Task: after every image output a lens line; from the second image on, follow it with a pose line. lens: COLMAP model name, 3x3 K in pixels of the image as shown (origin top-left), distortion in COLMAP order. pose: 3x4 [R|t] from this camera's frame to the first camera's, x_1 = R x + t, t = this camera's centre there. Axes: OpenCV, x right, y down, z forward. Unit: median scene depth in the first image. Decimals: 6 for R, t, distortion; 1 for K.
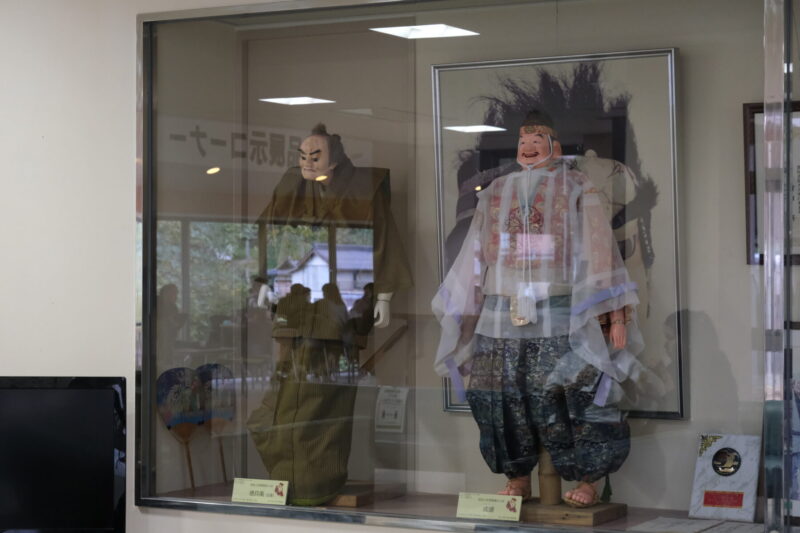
lens RADIAL K [[1724.9, 0, 399.8], [0, 1724.9, 266.1], [0, 0, 1]] dist [-0.005485, 0.000000]
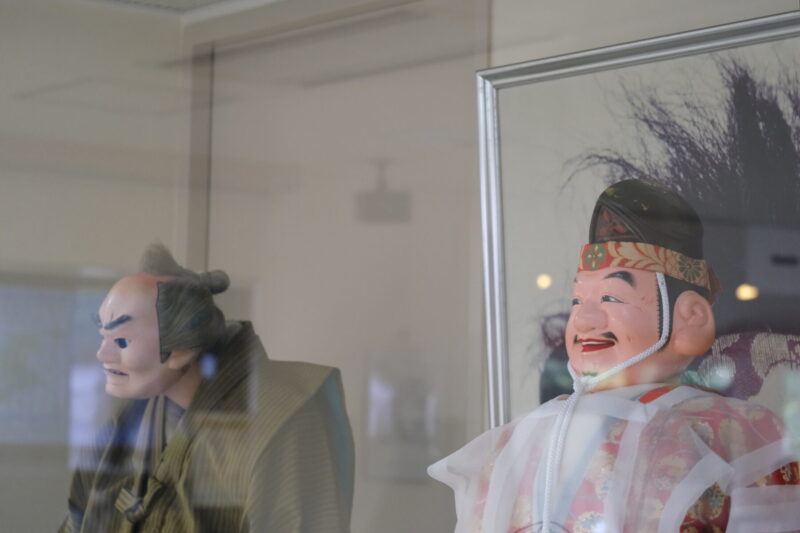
lens RADIAL K [[2061.8, 0, 400.4], [0, 2061.8, 266.5], [0, 0, 1]] dist [-0.003429, 0.000000]
pose [[0.914748, -0.006151, -0.403978, 0.177489], [-0.020449, 0.997898, -0.061498, -0.052269], [0.403507, 0.064517, 0.912699, 0.630111]]
